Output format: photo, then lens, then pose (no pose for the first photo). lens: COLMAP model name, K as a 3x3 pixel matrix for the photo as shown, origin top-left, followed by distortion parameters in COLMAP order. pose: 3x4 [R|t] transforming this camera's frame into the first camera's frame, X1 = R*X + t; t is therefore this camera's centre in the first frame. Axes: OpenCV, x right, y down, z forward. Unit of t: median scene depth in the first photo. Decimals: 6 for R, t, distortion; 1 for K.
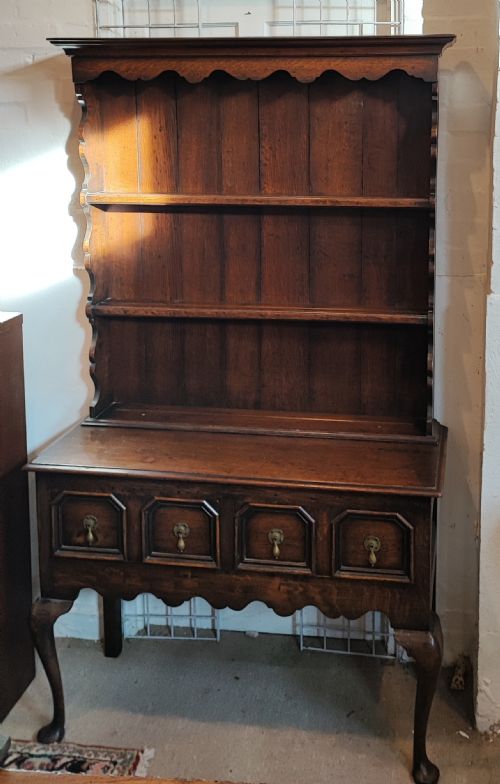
lens RADIAL K [[816.7, 0, 355.5], [0, 816.7, 216.8], [0, 0, 1]] dist [0.019335, 0.000000]
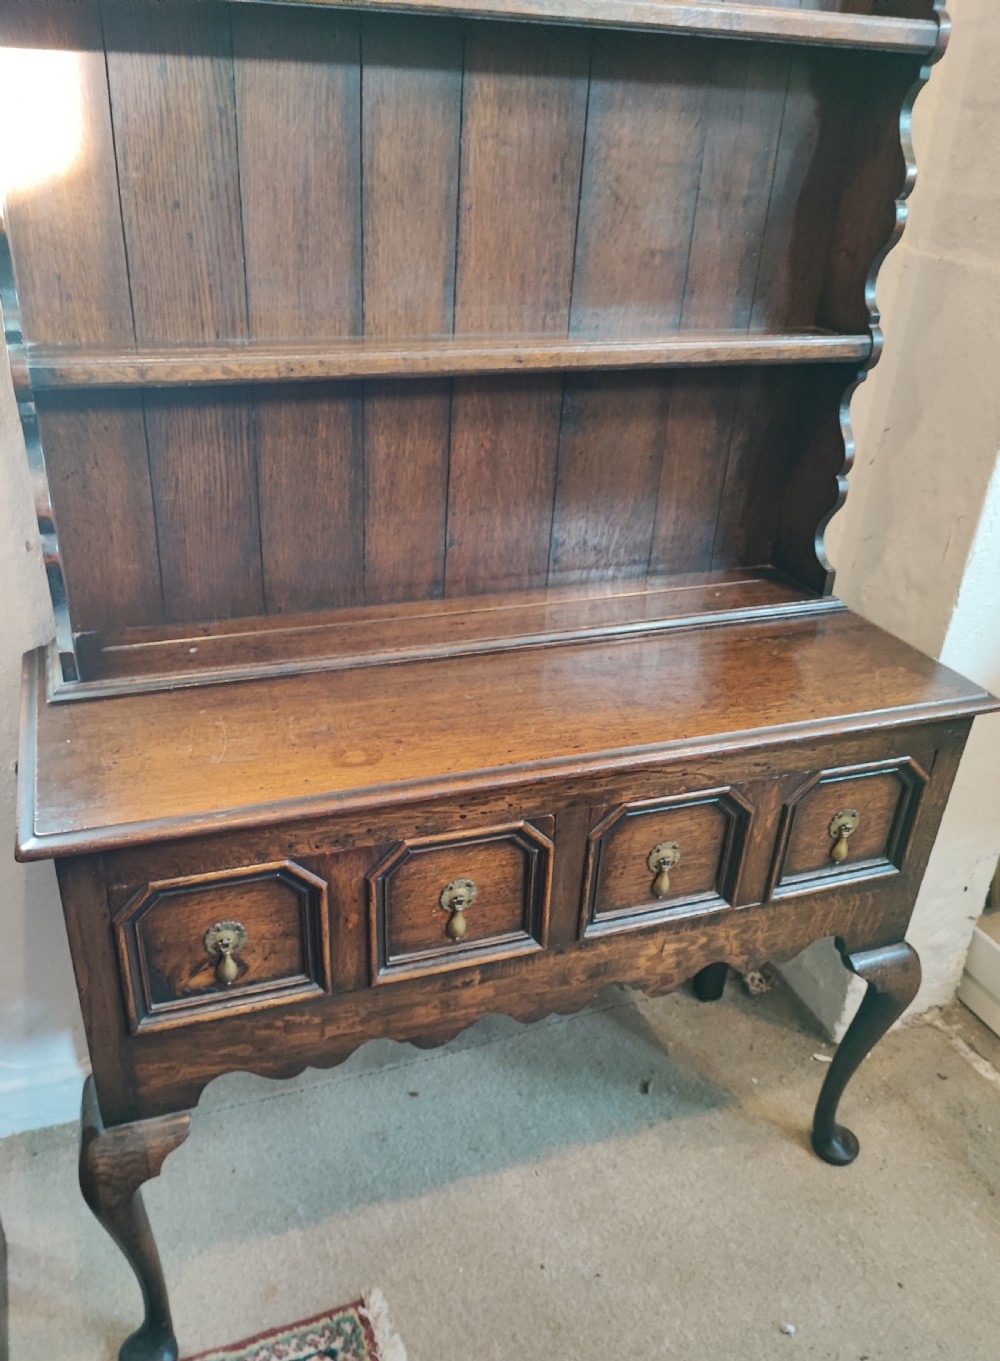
lens RADIAL K [[1075.6, 0, 466.5], [0, 1075.6, 734.3], [0, 0, 1]] dist [0.037202, -0.037670]
pose [[0.888398, -0.195054, 0.415575, -0.398019], [0.024732, 0.924268, 0.380943, 0.091601], [-0.458407, -0.328151, 0.825942, 0.539988]]
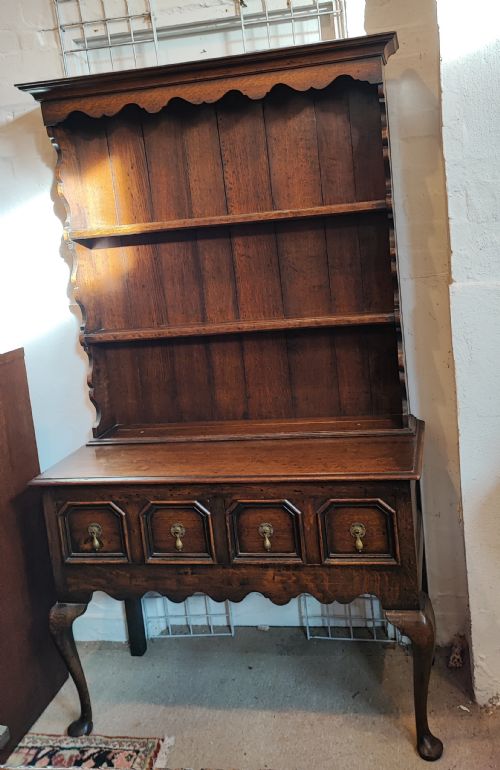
lens RADIAL K [[668.0, 0, 310.9], [0, 668.0, 306.8], [0, 0, 1]] dist [0.023828, 0.004605]
pose [[0.994257, -0.088111, -0.060734, 0.034840], [0.088878, 0.995992, 0.010029, 0.094768], [0.059607, -0.015370, 0.998104, 0.140361]]
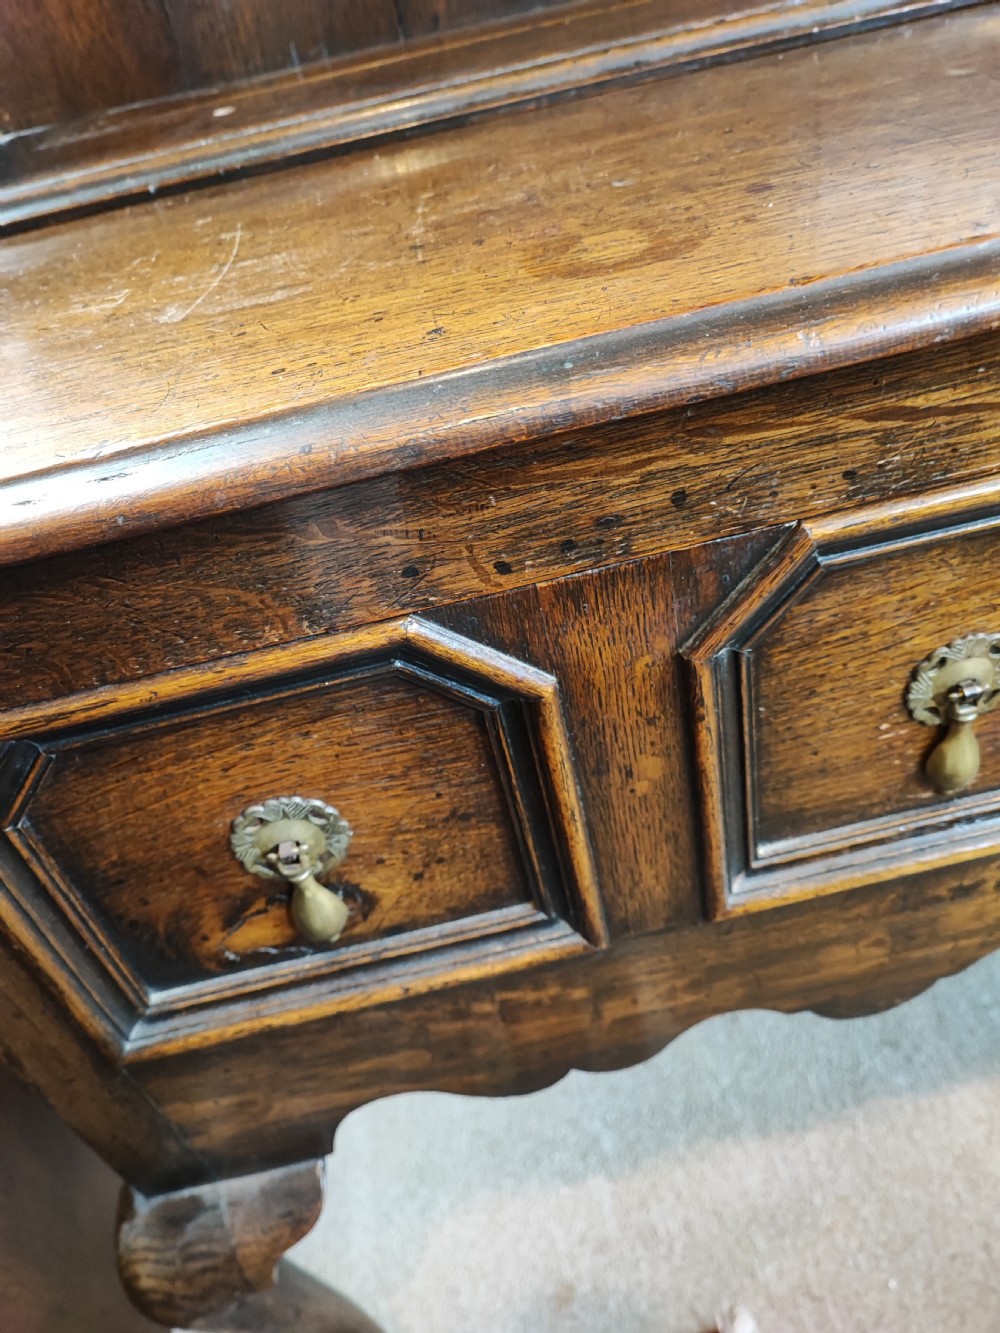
lens RADIAL K [[969.6, 0, 502.2], [0, 969.6, 651.4], [0, 0, 1]] dist [0.040551, -0.045101]
pose [[0.940319, -0.318922, 0.118701, -0.287571], [0.212287, 0.822378, 0.527853, 0.259155], [-0.265960, -0.471151, 0.841000, 0.835097]]
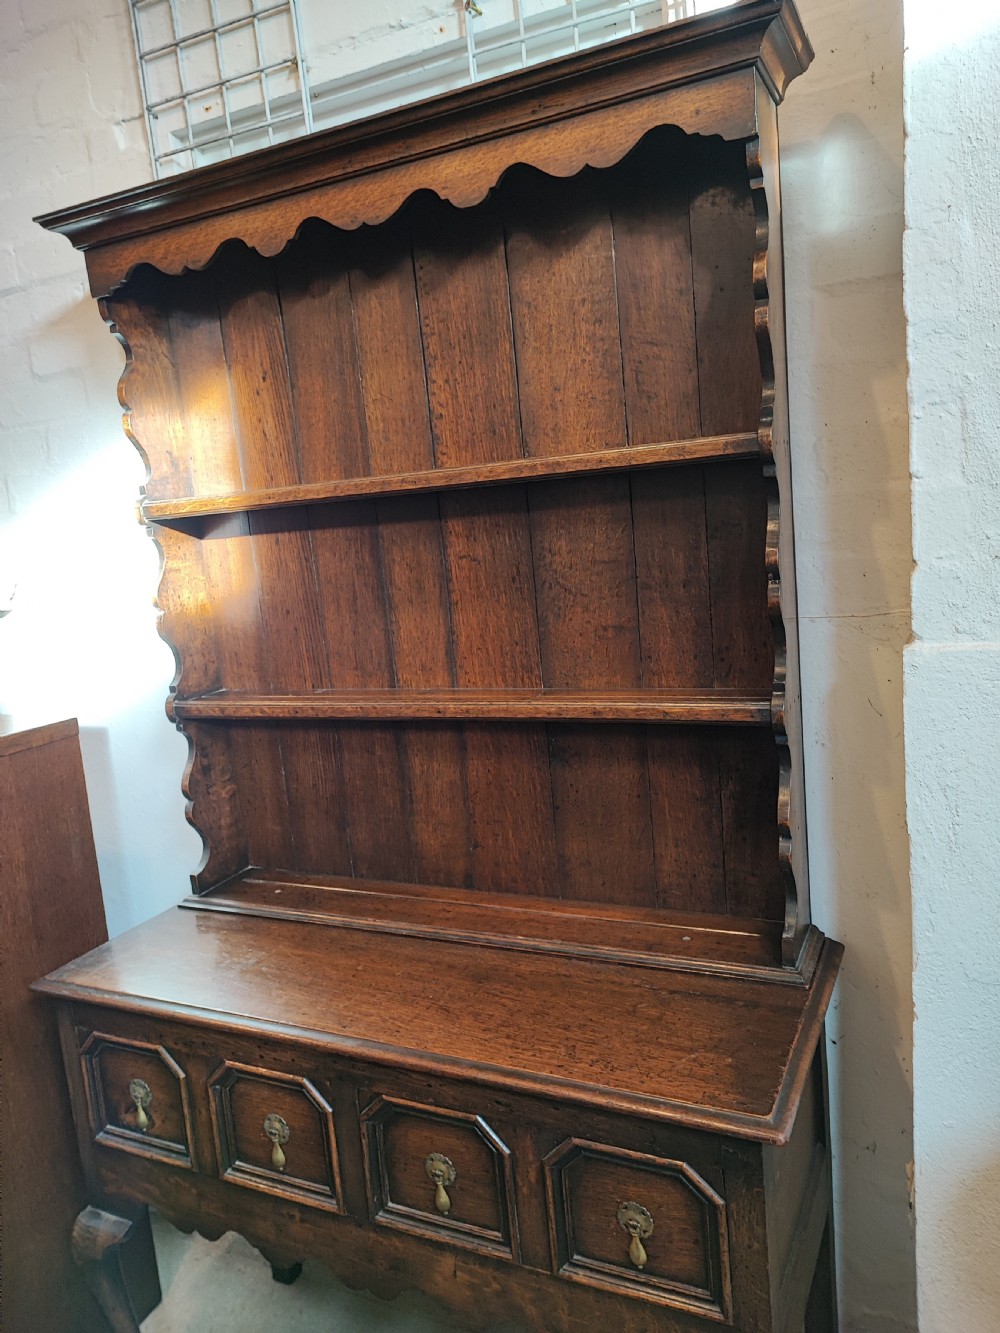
lens RADIAL K [[969.6, 0, 502.9], [0, 969.6, 660.4], [0, 0, 1]] dist [0.040551, -0.045101]
pose [[0.946881, -0.038670, -0.319249, 0.120332], [0.052183, 0.998063, 0.033879, 0.072969], [0.317321, -0.048739, 0.947065, 0.454512]]
